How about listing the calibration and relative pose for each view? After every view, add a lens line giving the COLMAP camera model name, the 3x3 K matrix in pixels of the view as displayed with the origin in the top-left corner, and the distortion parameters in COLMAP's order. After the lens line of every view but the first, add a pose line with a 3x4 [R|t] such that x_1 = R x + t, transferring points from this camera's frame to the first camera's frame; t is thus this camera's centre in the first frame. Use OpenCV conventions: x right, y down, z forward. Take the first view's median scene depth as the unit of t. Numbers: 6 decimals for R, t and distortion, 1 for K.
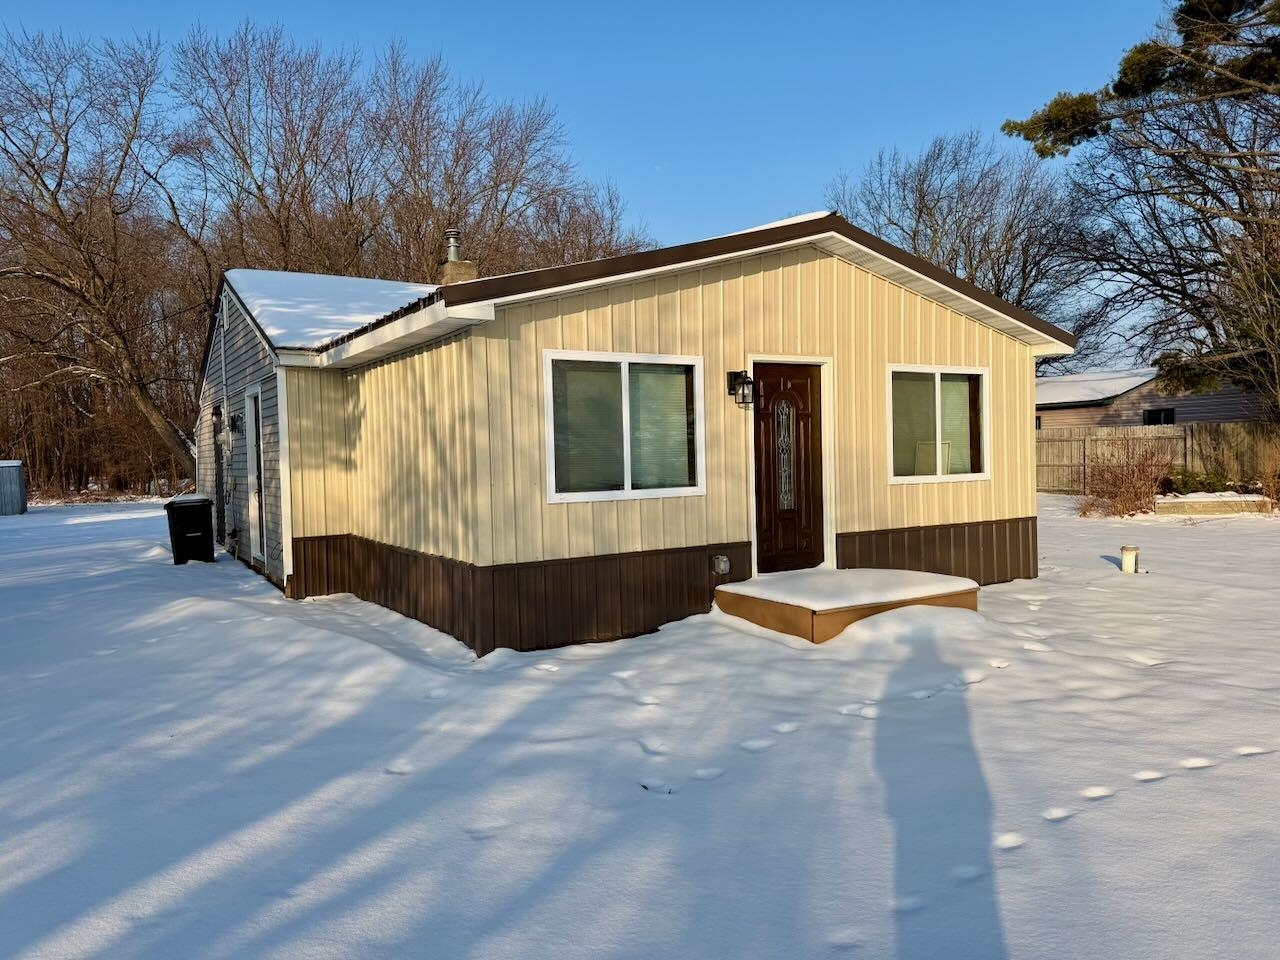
lens RADIAL K [[916.2, 0, 640.7], [0, 916.2, 475.2], [0, 0, 1]] dist [0.039769, -0.049410]
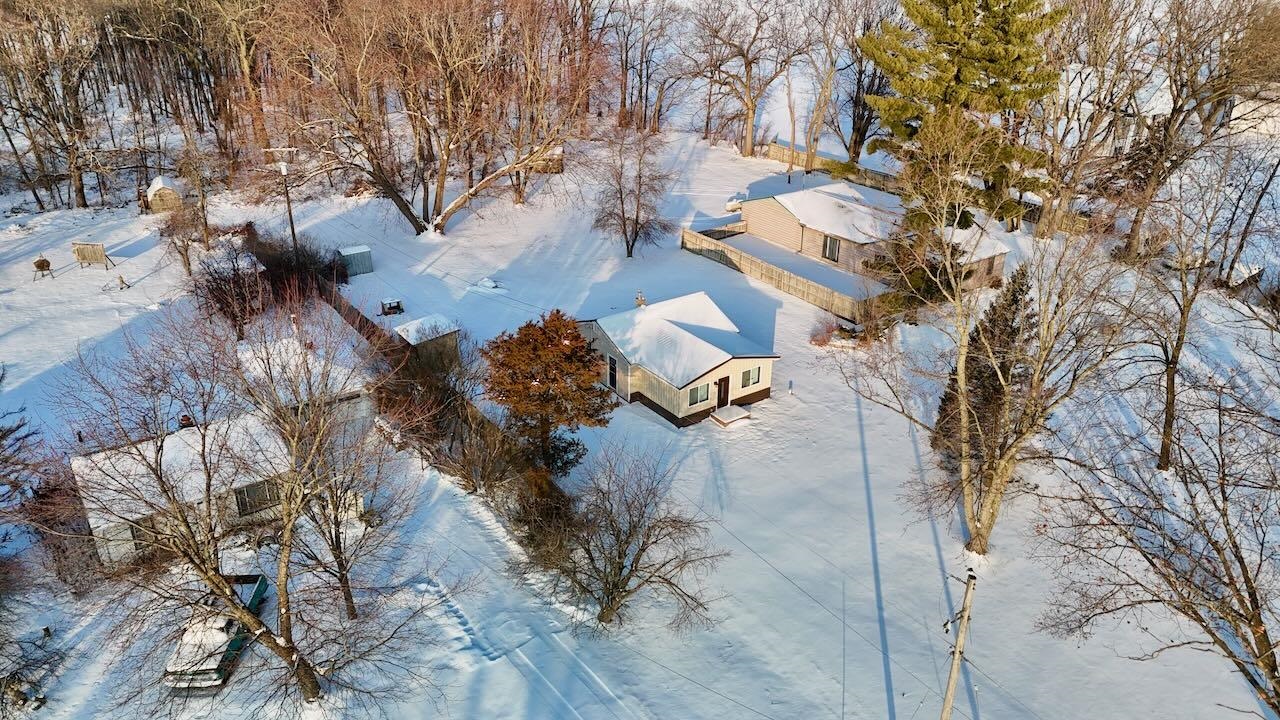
lens RADIAL K [[975.7, 0, 640.0], [0, 975.7, 360.0], [0, 0, 1]] dist [0.030469, -0.001630]
pose [[0.997934, 0.003513, 0.064144, -0.777268], [-0.029036, 0.915354, 0.401602, -2.699083], [-0.057304, -0.402635, 0.913565, -4.632965]]
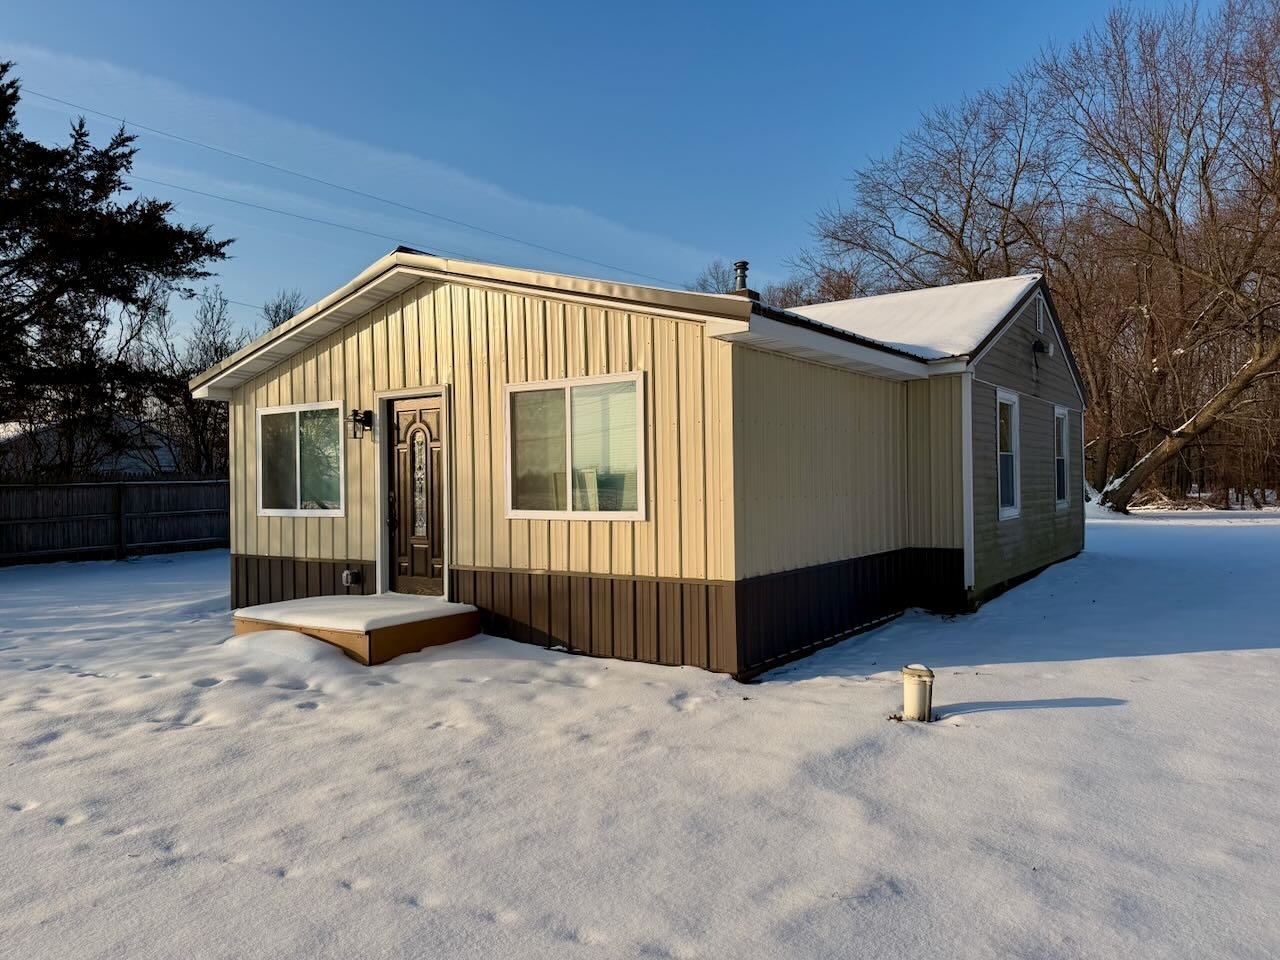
lens RADIAL K [[916.2, 0, 640.7], [0, 916.2, 475.2], [0, 0, 1]] dist [0.039769, -0.049410]
pose [[0.391795, 0.010797, -0.919989, 1.197003], [-0.015551, 0.999866, 0.005111, -0.040795], [0.919921, 0.012304, 0.391911, 0.803818]]
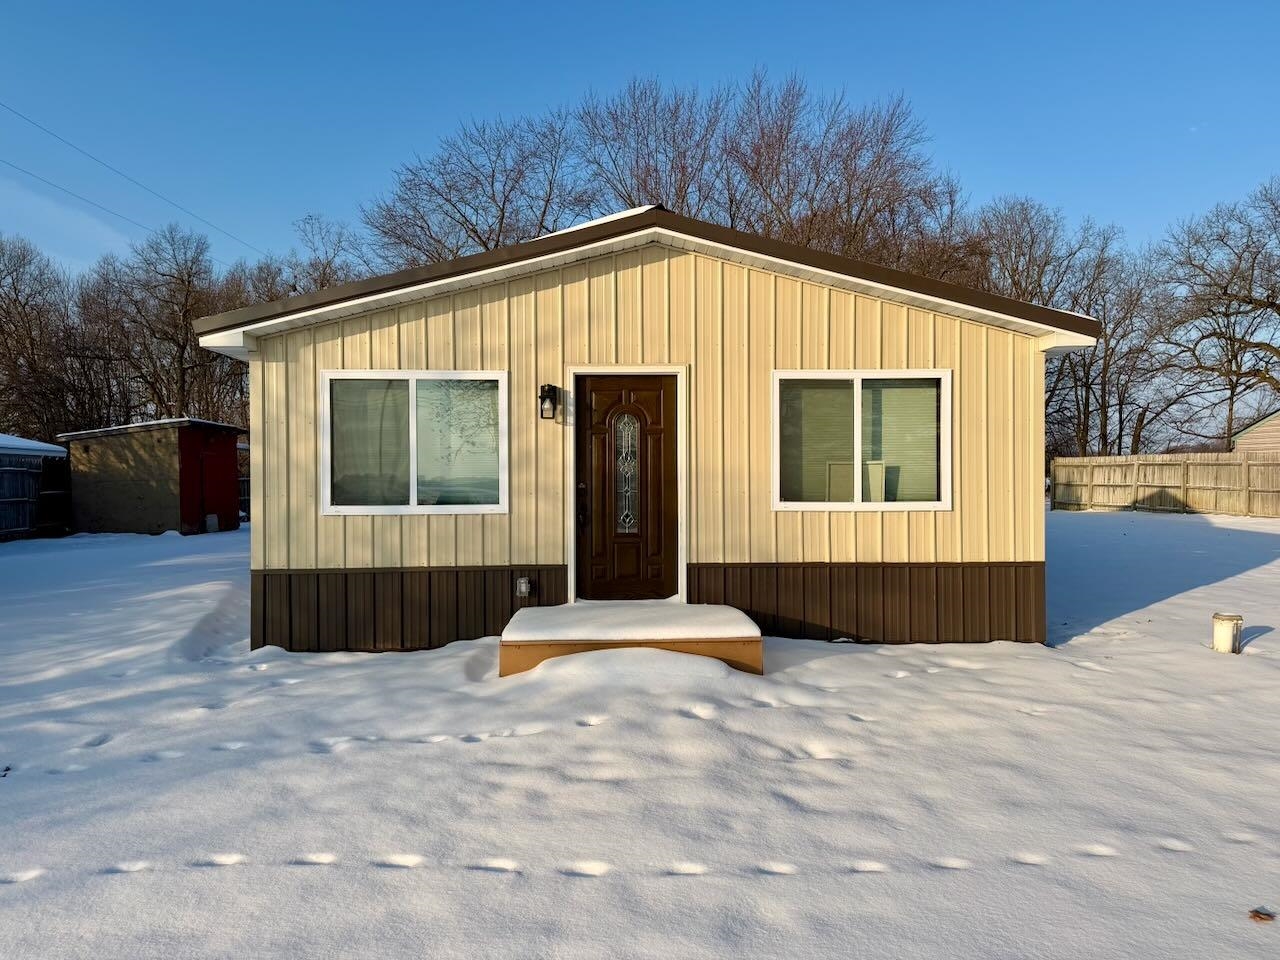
lens RADIAL K [[916.2, 0, 640.7], [0, 916.2, 475.2], [0, 0, 1]] dist [0.039769, -0.049410]
pose [[0.866873, 0.018456, -0.498188, 0.614282], [-0.027044, 0.999584, -0.010027, -0.011970], [0.497796, 0.022166, 0.867011, 0.206423]]
